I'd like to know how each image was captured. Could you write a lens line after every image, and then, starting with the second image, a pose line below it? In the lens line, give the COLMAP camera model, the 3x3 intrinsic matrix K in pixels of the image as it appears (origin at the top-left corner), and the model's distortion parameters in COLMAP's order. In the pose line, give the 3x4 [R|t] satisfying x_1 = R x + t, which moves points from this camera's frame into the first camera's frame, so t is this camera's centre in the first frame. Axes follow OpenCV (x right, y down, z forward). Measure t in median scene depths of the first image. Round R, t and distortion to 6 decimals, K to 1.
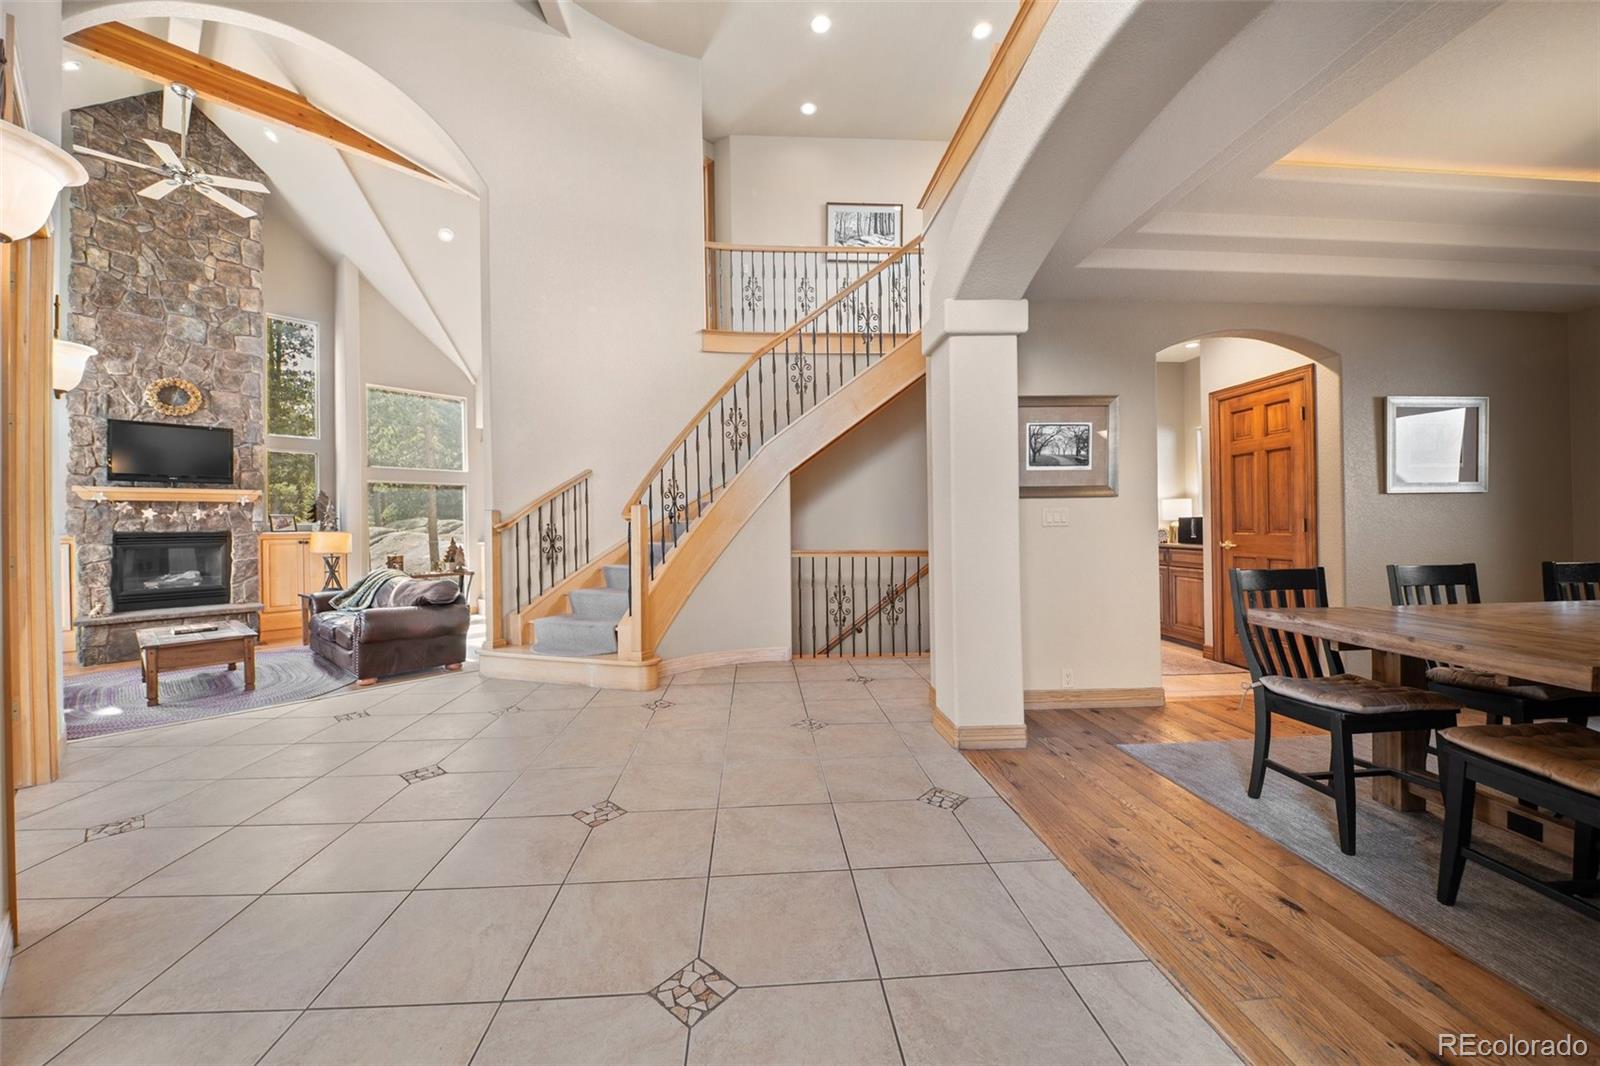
lens RADIAL K [[603.7, 0, 794.4], [0, 603.7, 520.8], [0, 0, 1]] dist [-0.018286, -0.000308]
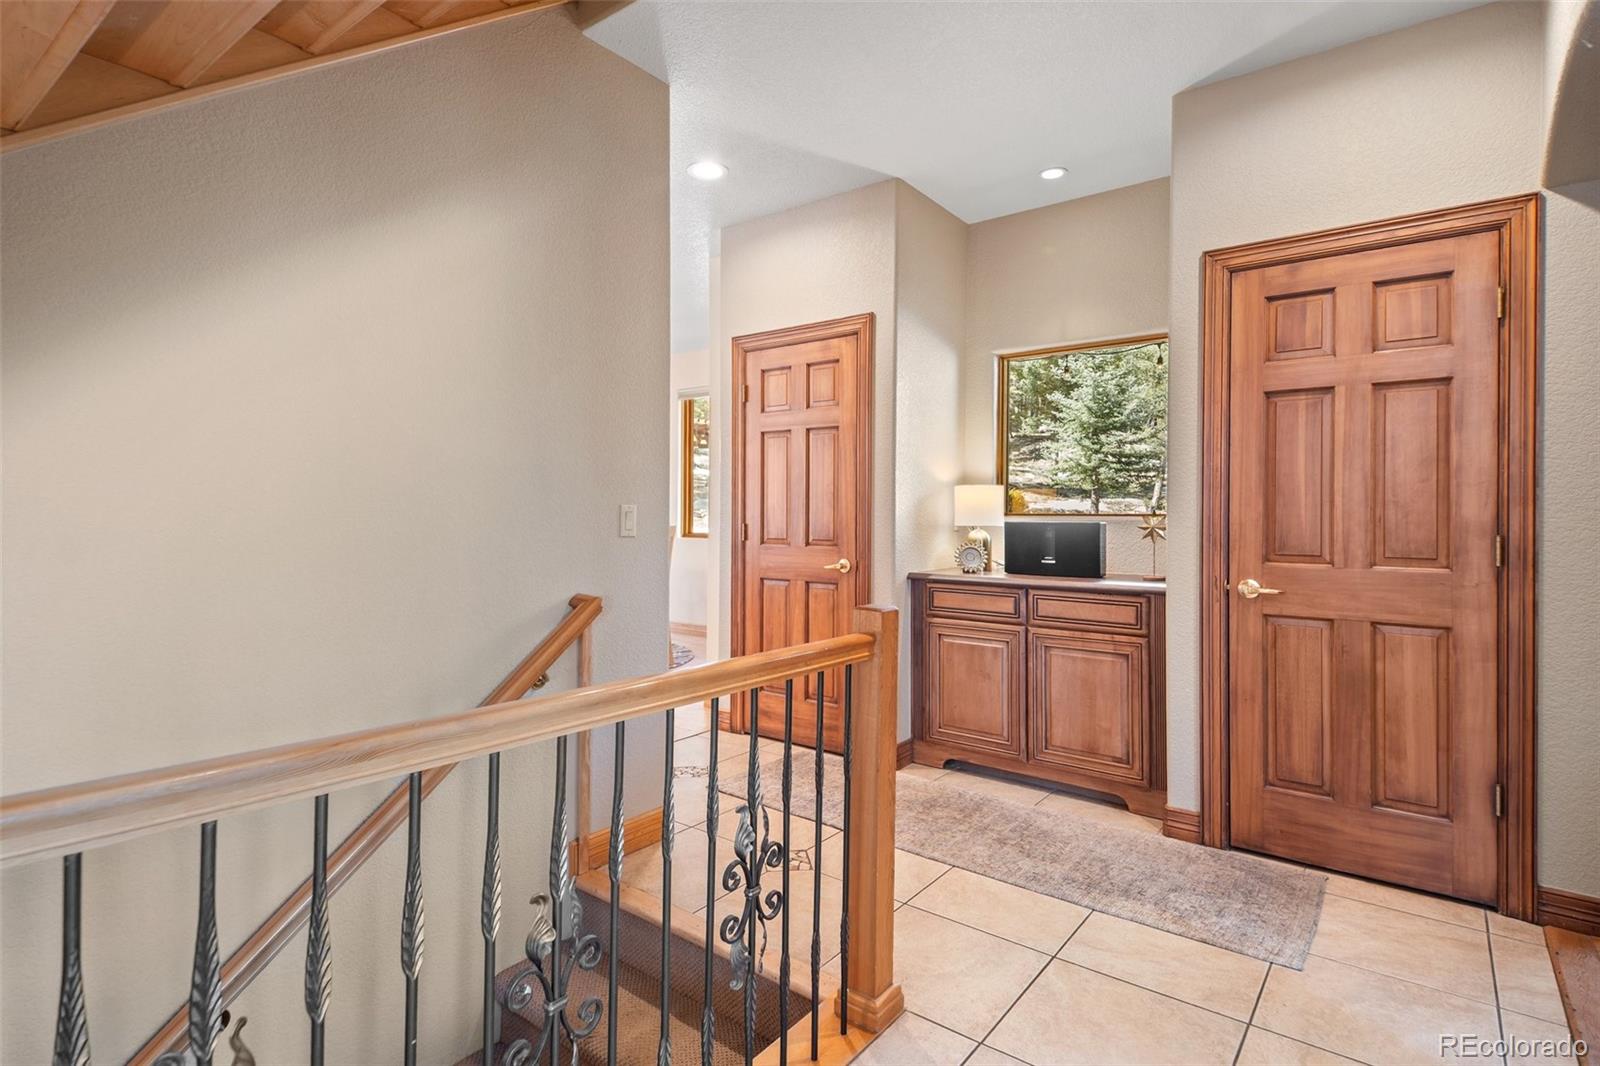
lens RADIAL K [[774.4, 0, 802.1], [0, 774.4, 516.7], [0, 0, 1]] dist [-0.000077, -0.000297]
pose [[0.645133, 0.018349, 0.763850, 0.059923], [-0.020874, 0.999762, -0.006386, -0.003465], [-0.763785, -0.011824, 0.645362, 0.931173]]
